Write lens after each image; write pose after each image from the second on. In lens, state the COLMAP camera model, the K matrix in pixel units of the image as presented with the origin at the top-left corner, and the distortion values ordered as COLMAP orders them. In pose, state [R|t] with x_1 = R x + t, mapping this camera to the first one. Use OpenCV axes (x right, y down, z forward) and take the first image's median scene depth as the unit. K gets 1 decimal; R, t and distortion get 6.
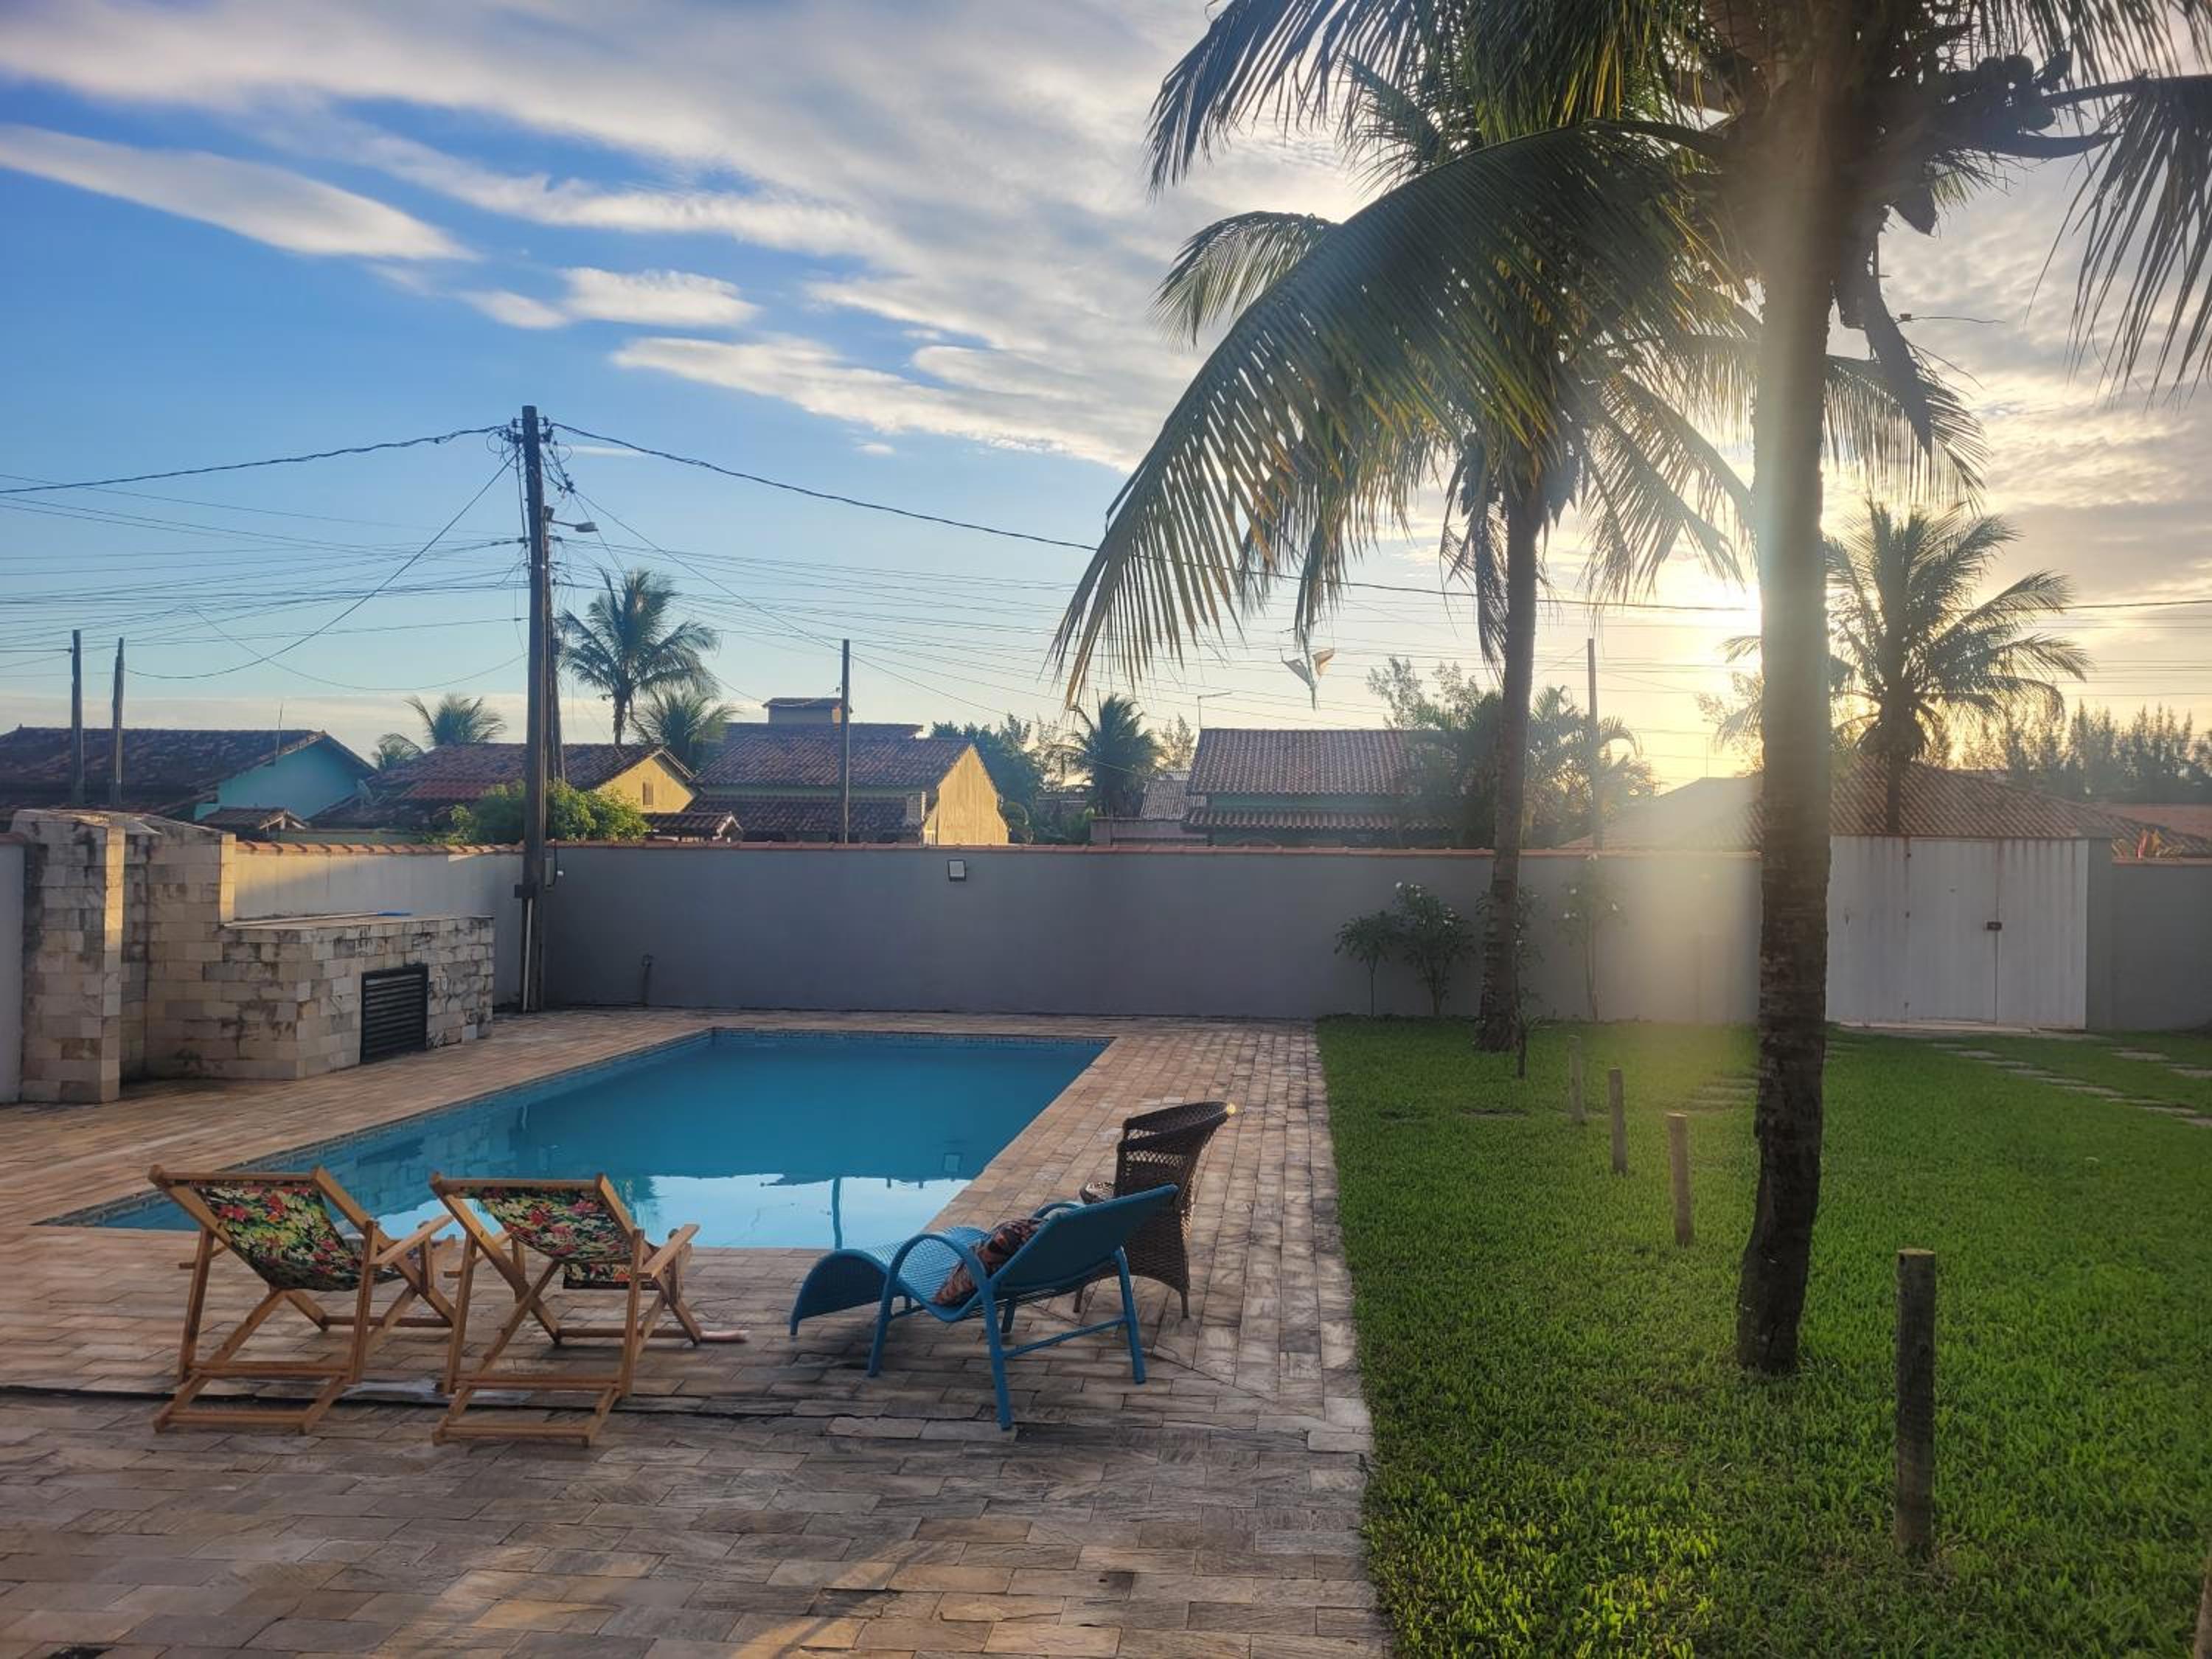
lens RADIAL K [[1658.9, 0, 1144.8], [0, 1658.9, 829.4], [0, 0, 1]] dist [0.064415, -0.062954]
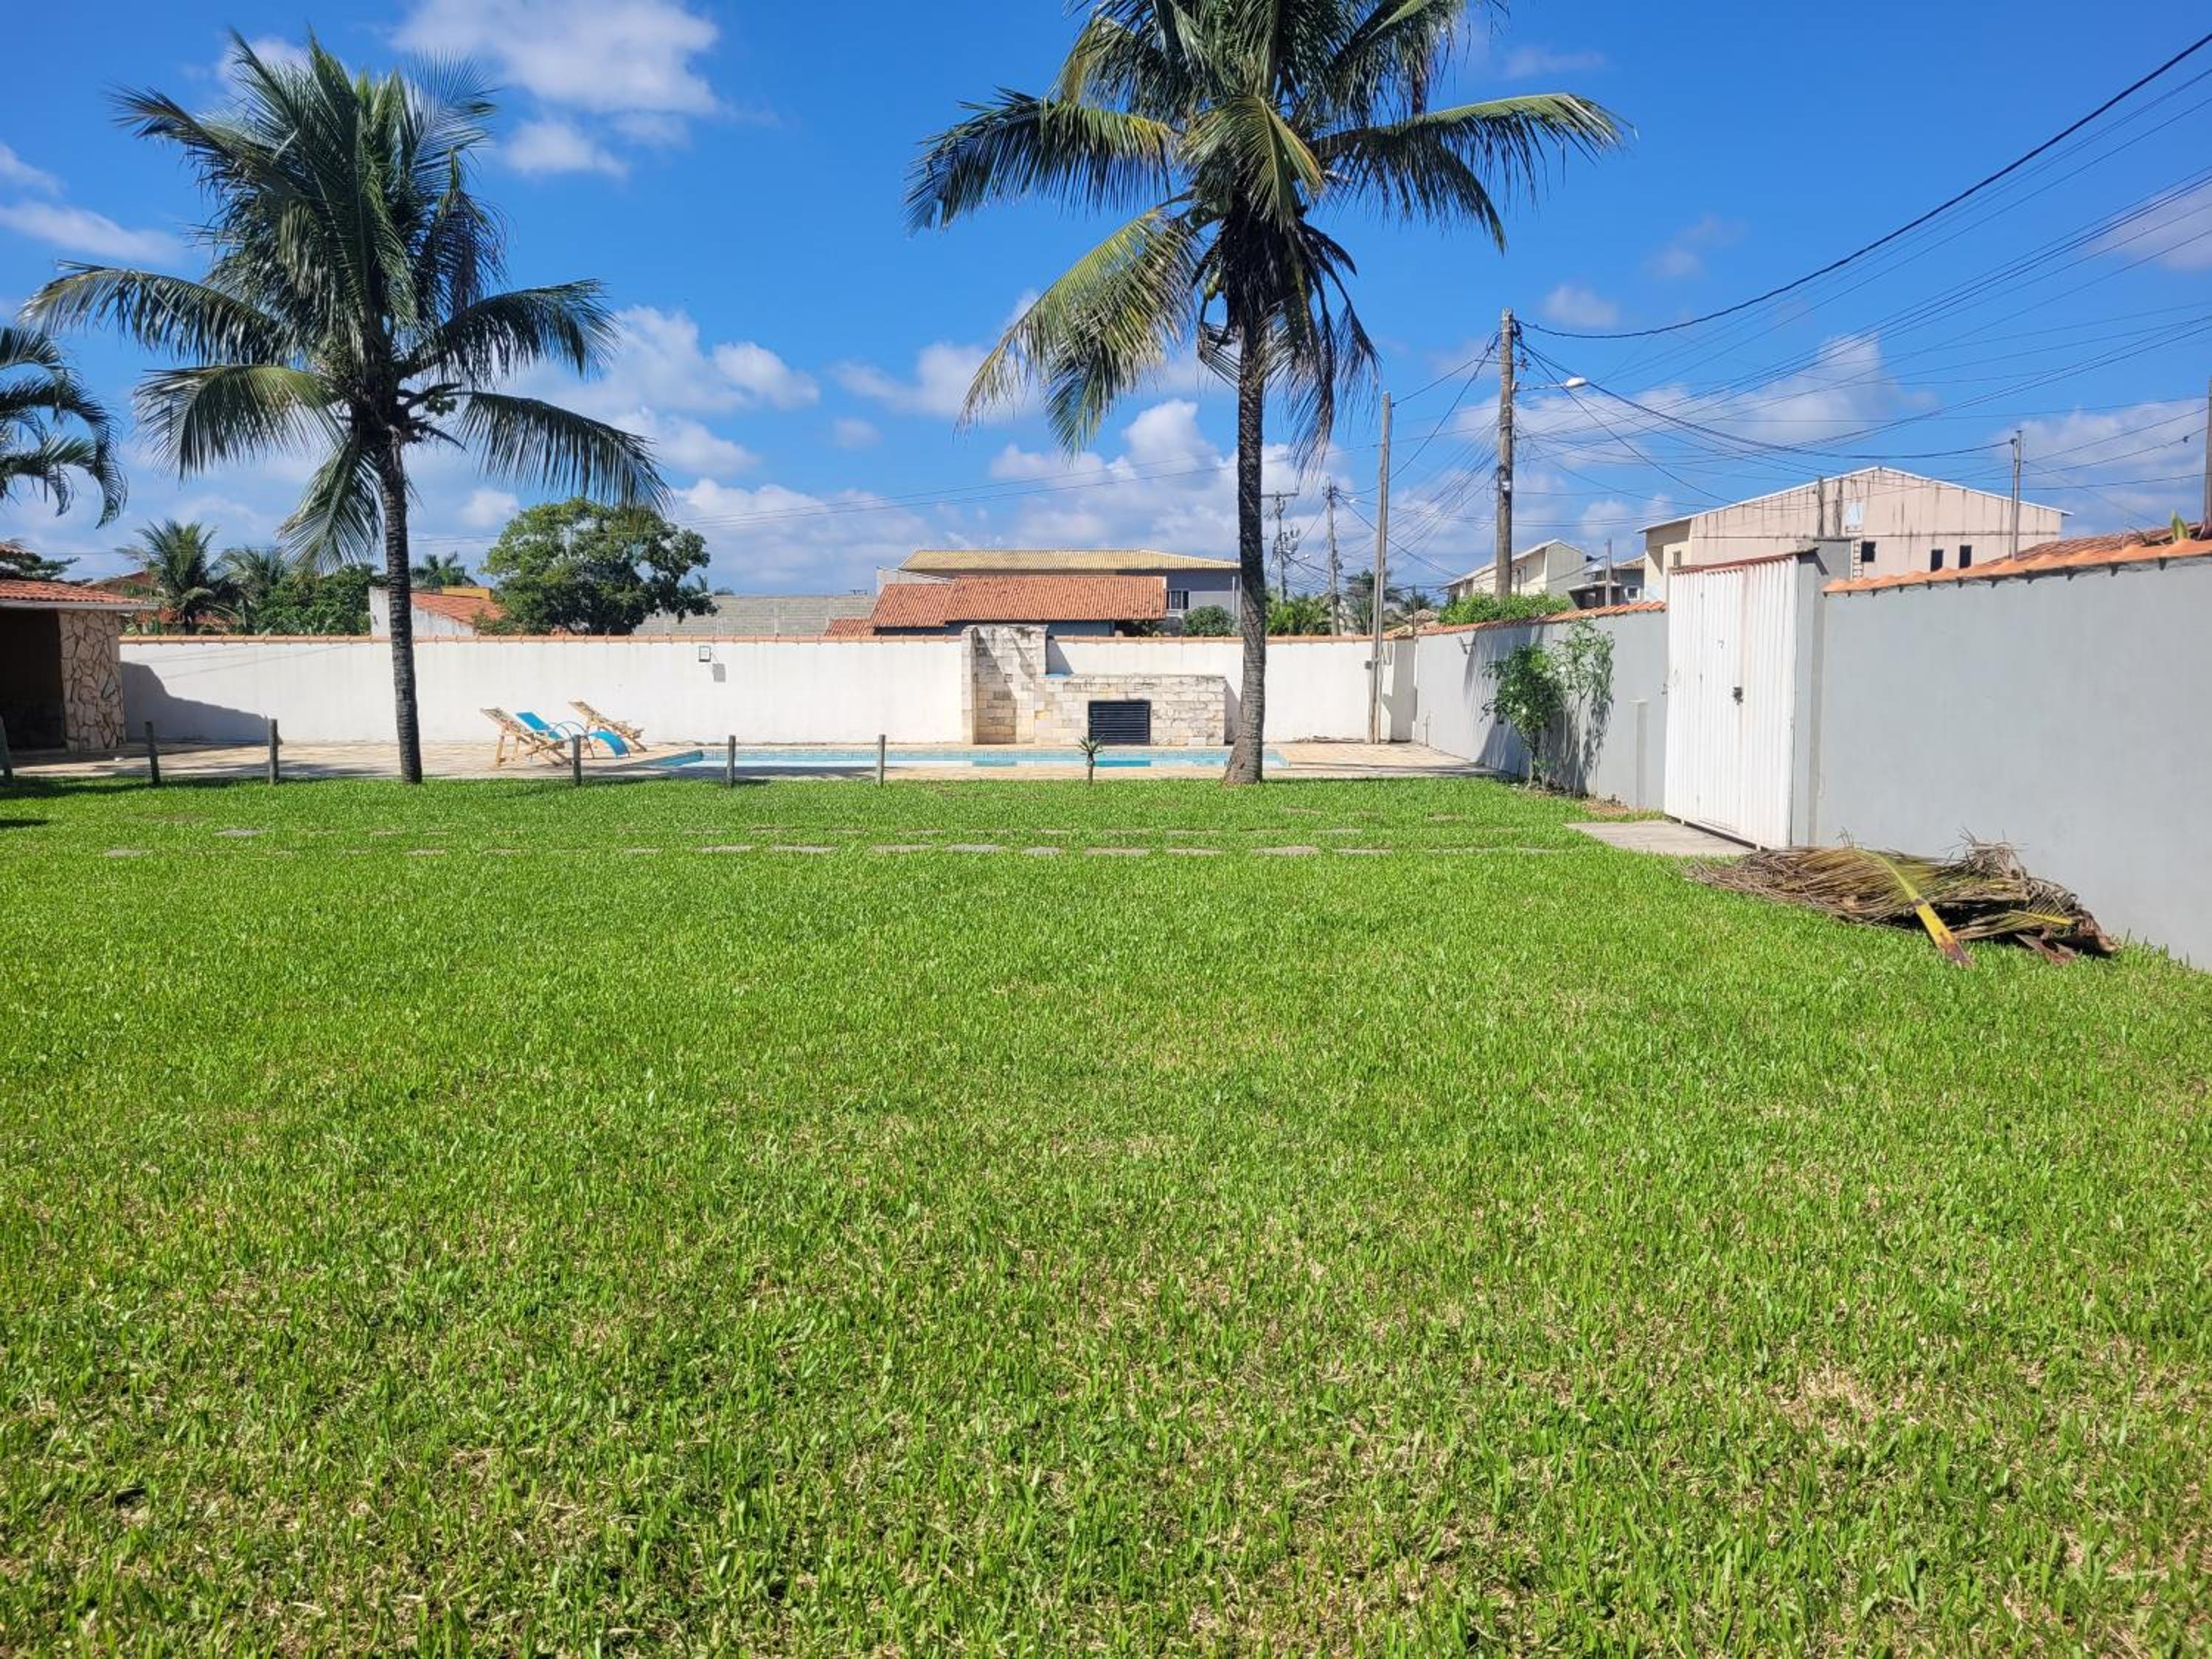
lens RADIAL K [[1670.5, 0, 1106.9], [0, 1670.5, 807.8], [0, 0, 1]] dist [0.058279, -0.046834]
pose [[0.041482, 0.076415, -0.996213, 1.439386], [0.020924, 0.996786, 0.077330, 0.055050], [0.998920, -0.024052, 0.039749, 0.870900]]
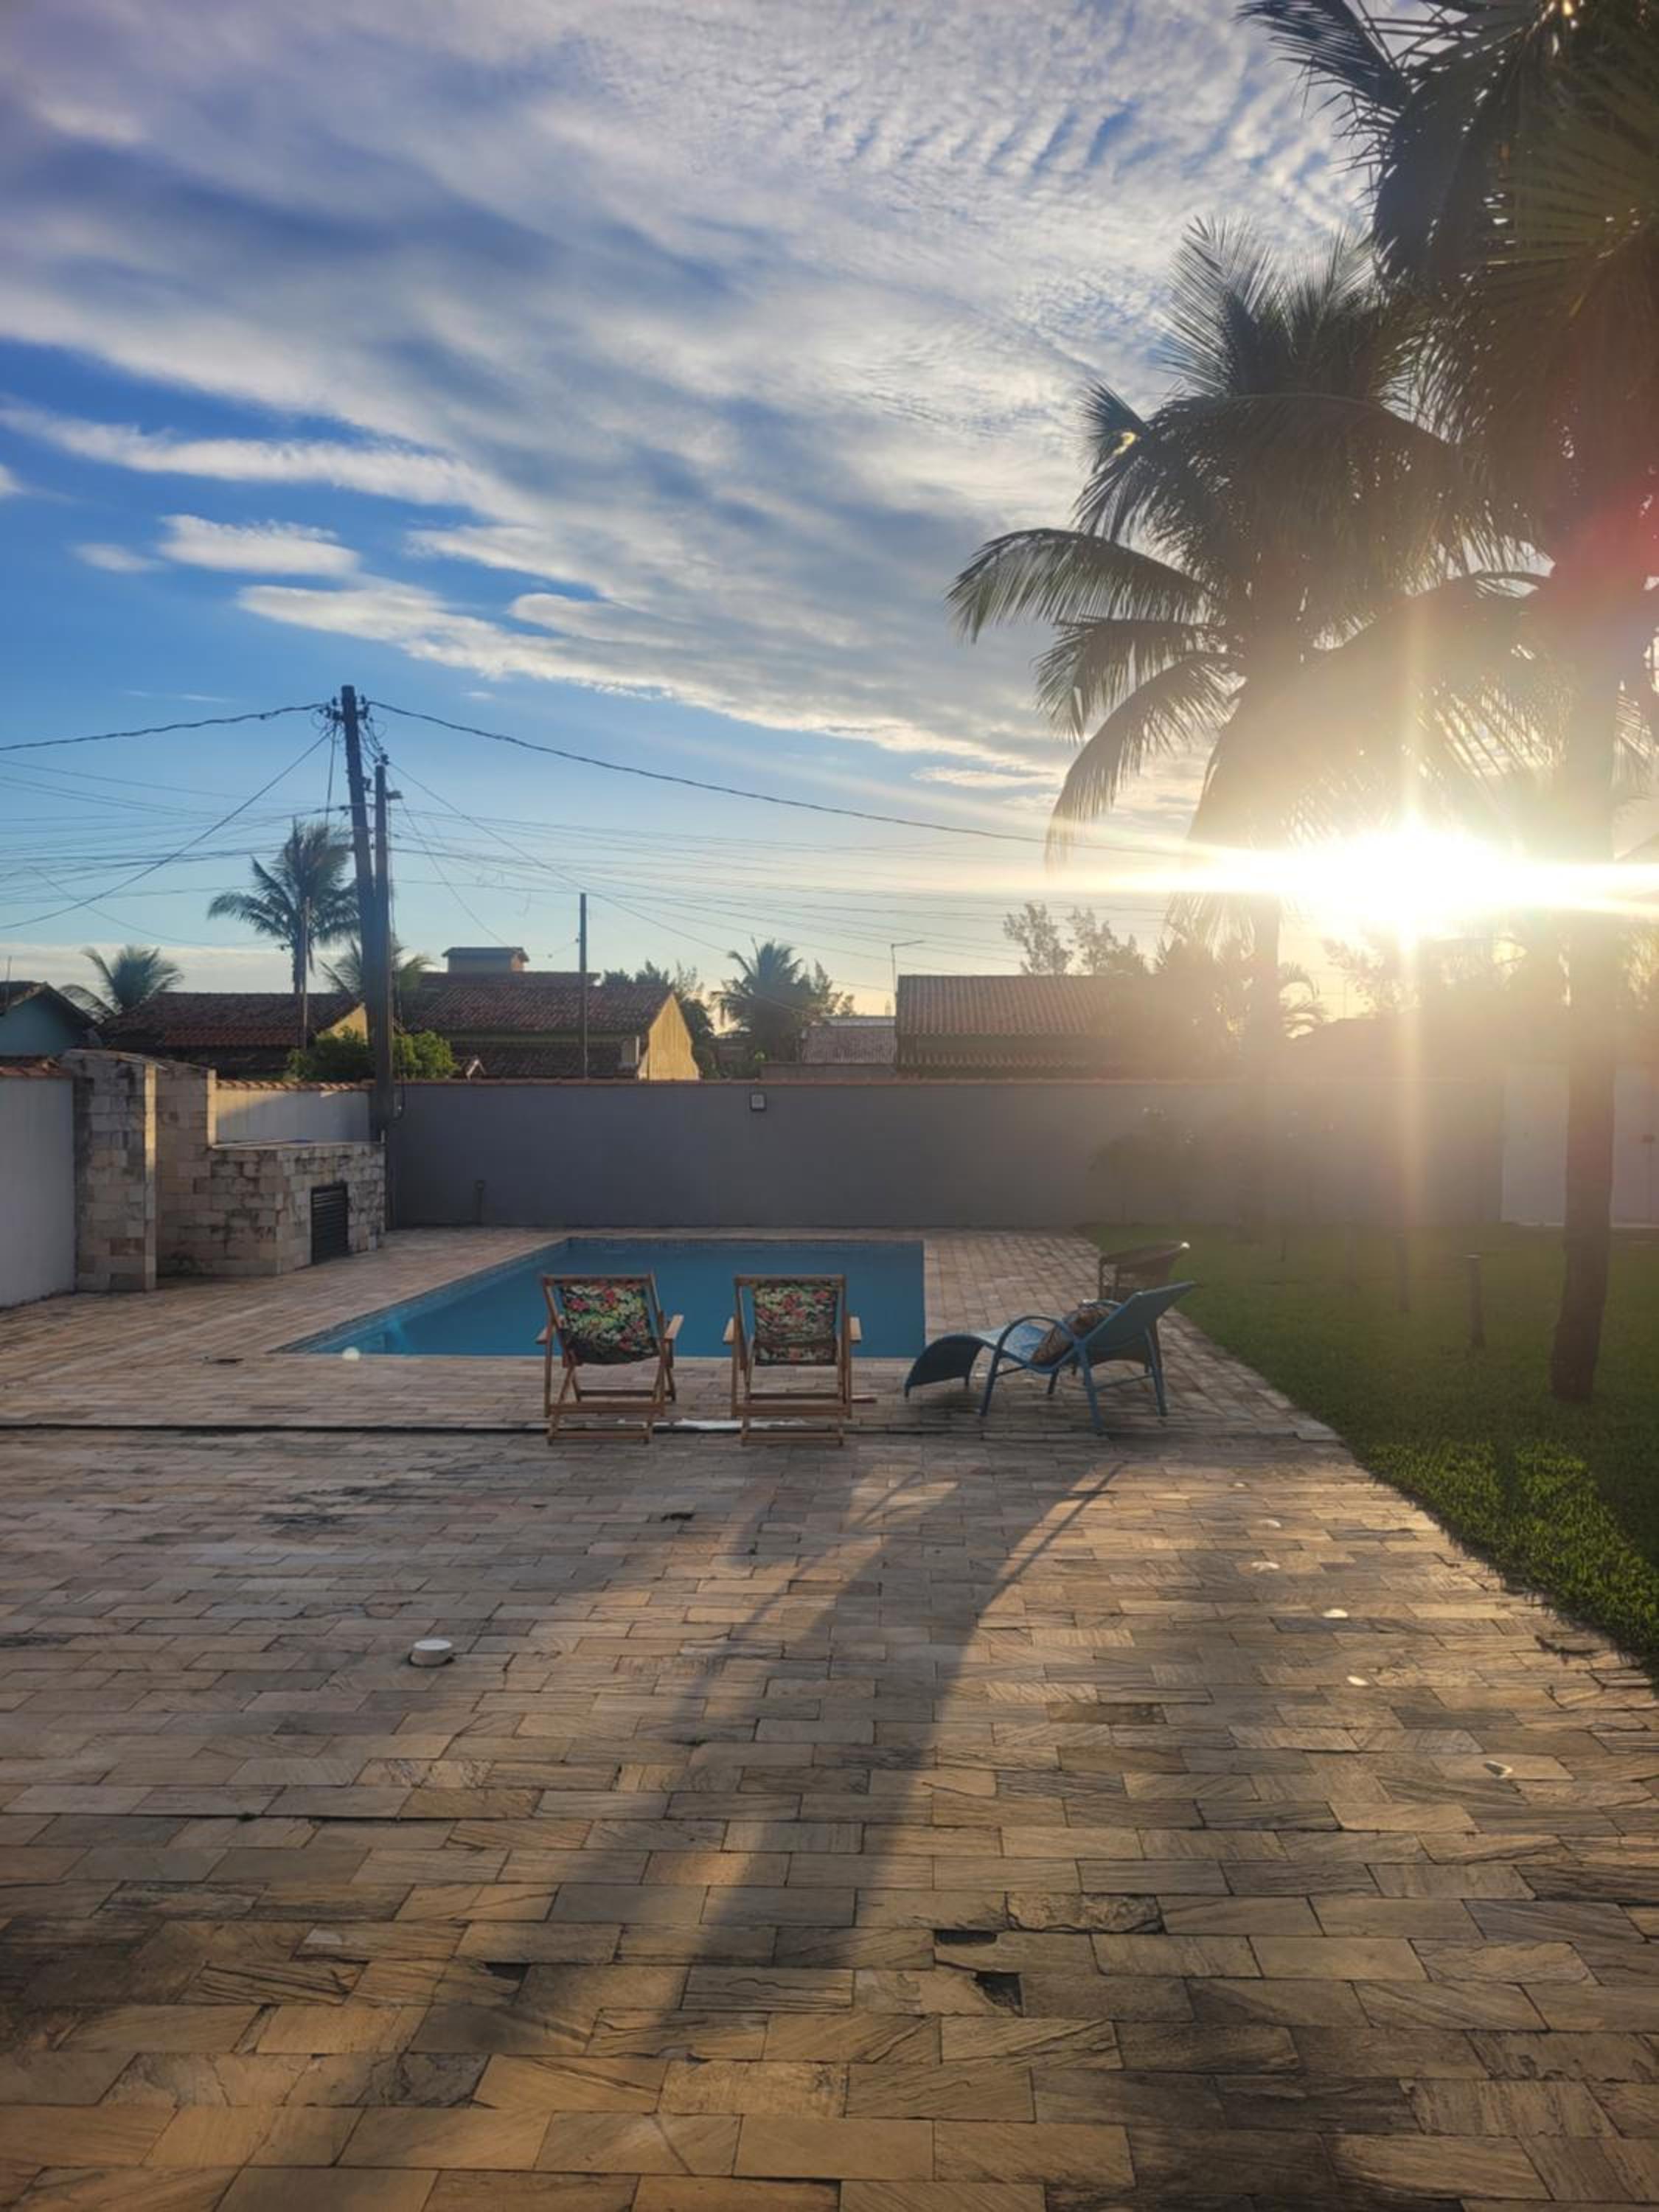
lens RADIAL K [[1658.9, 0, 851.7], [0, 1658.9, 1125.4], [0, 0, 1]] dist [0.064415, -0.062954]
pose [[0.998703, -0.010464, 0.049821, -0.133887], [0.008980, 0.999512, 0.029920, 0.009188], [-0.050110, -0.029434, 0.998310, -0.177217]]
